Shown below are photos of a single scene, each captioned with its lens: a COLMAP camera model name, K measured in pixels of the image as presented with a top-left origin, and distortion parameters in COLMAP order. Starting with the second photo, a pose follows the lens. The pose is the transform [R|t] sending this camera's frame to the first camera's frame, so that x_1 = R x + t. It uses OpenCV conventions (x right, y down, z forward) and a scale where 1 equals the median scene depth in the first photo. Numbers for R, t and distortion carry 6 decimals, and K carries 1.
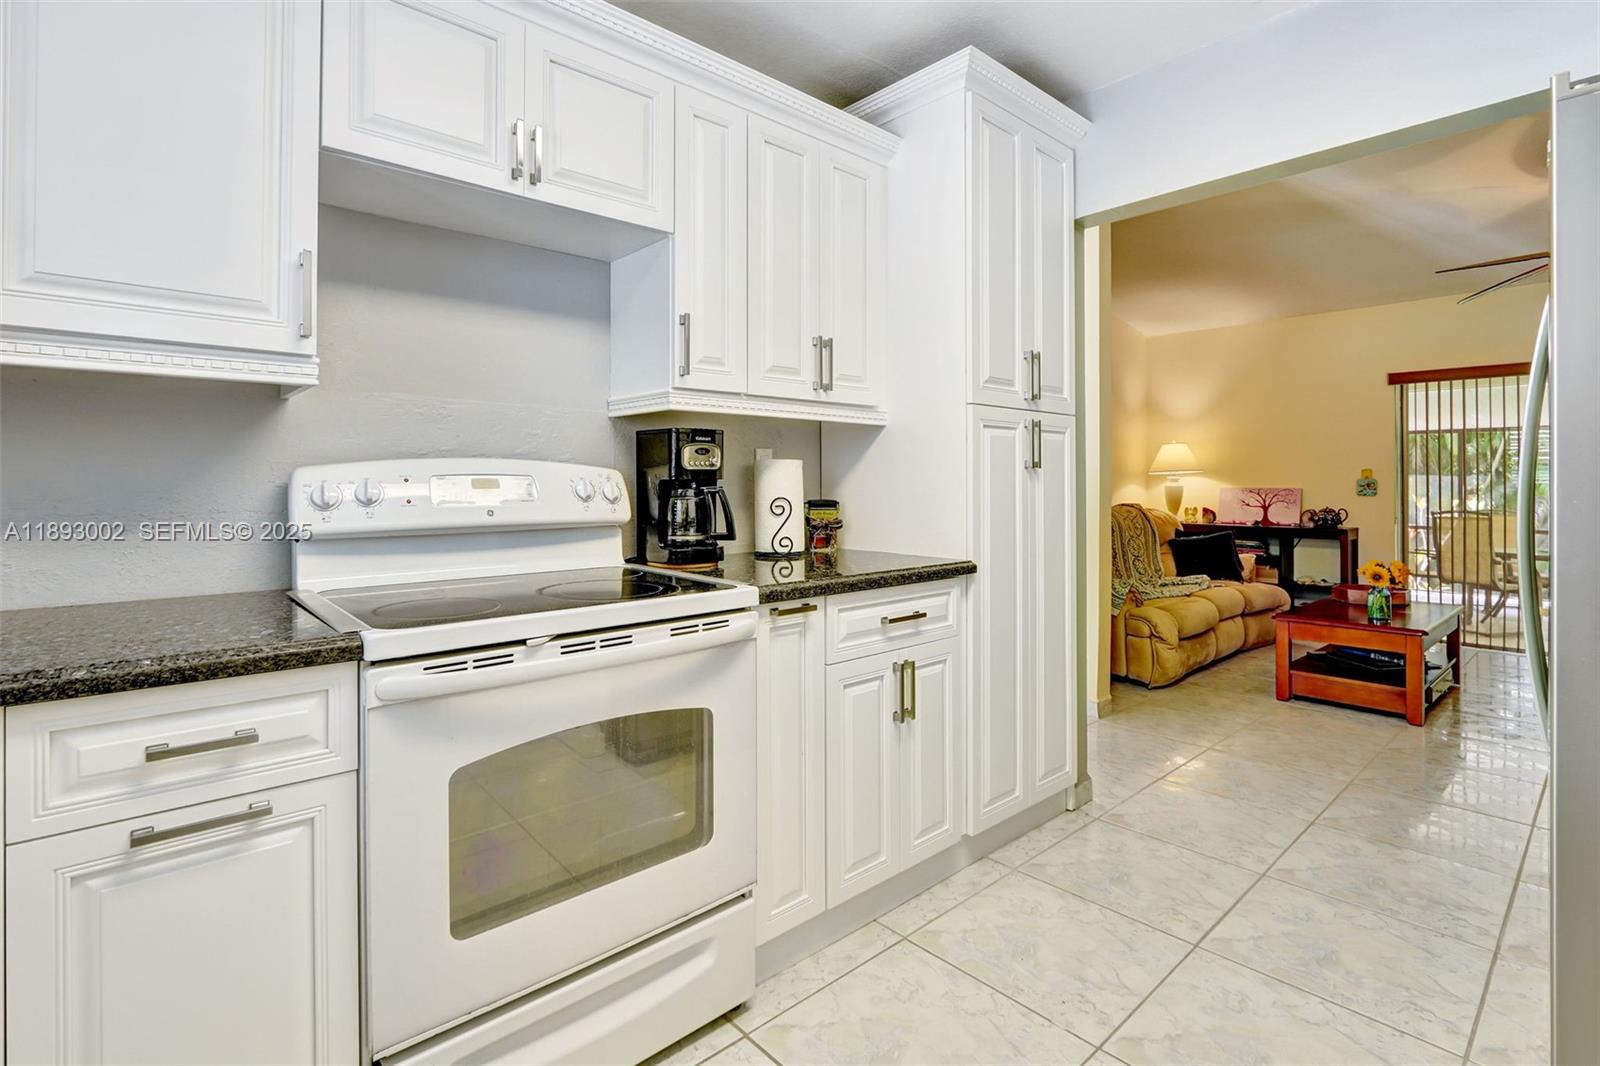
lens RADIAL K [[745.6, 0, 790.8], [0, 745.6, 481.6], [0, 0, 1]] dist [0.000182, 0.000255]
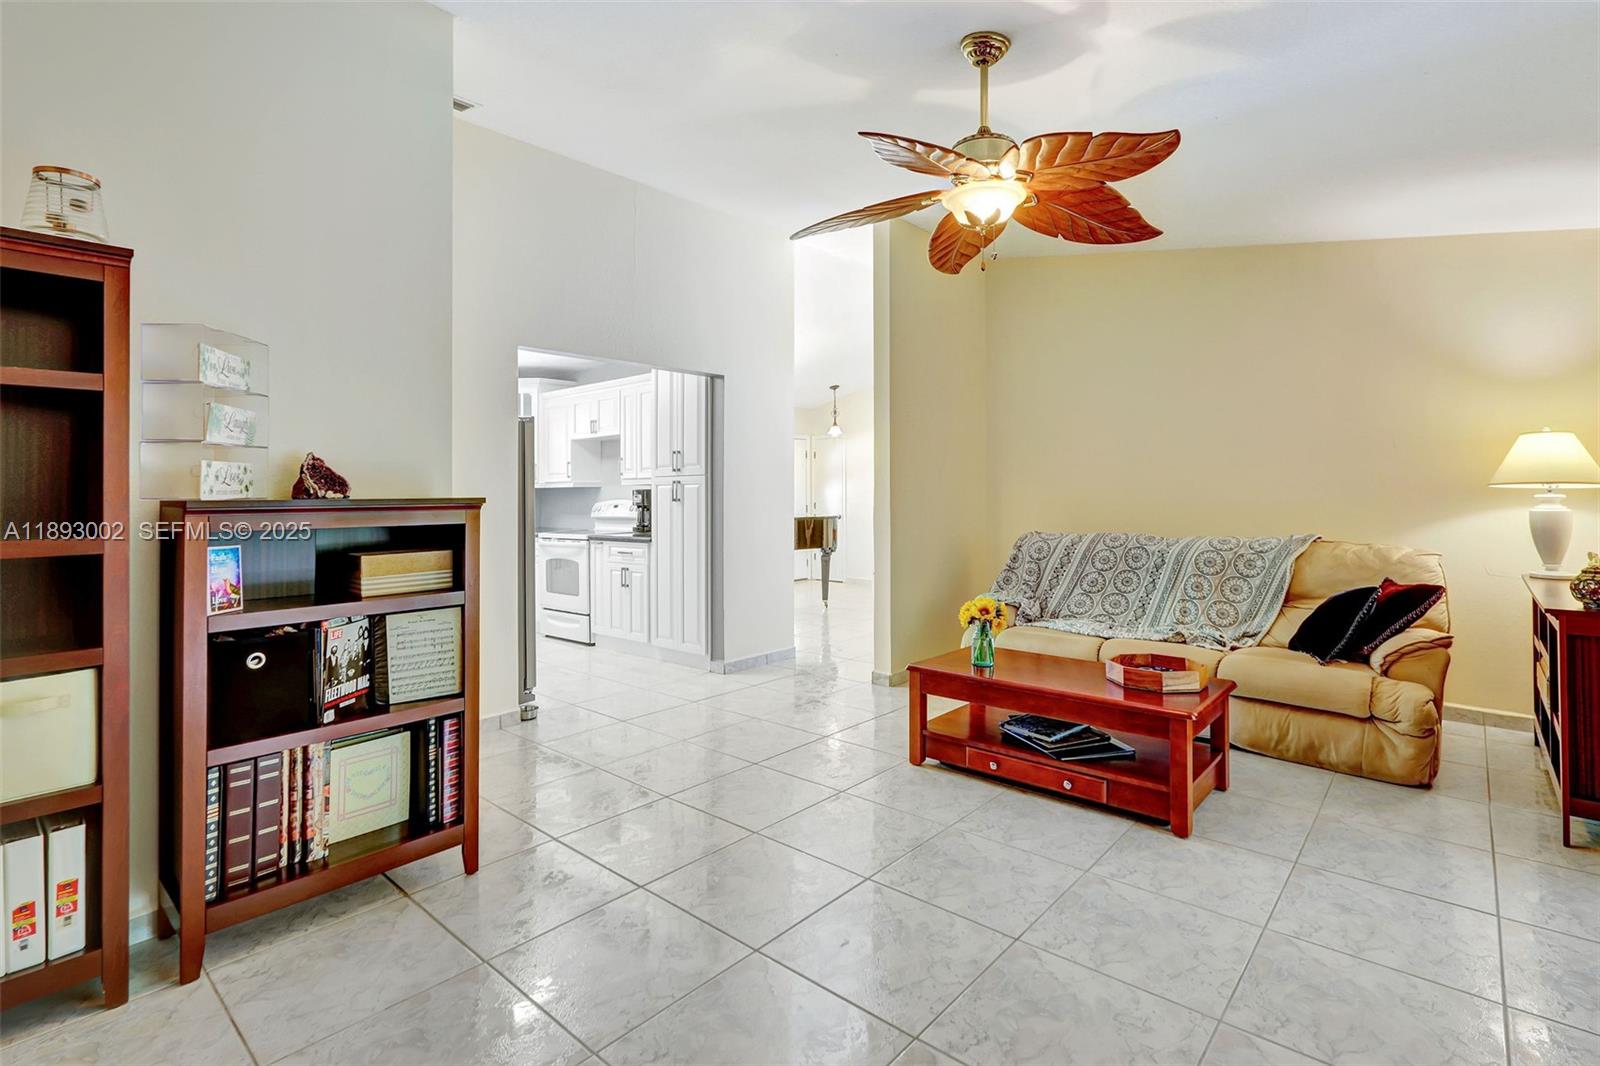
lens RADIAL K [[763.9, 0, 808.1], [0, 763.9, 510.7], [0, 0, 1]] dist [-0.002425, -0.000390]
pose [[0.126205, 0.006828, -0.991981, 1.104776], [0.001757, 0.999973, 0.007107, 0.000667], [0.992003, -0.002640, 0.126190, 0.462749]]
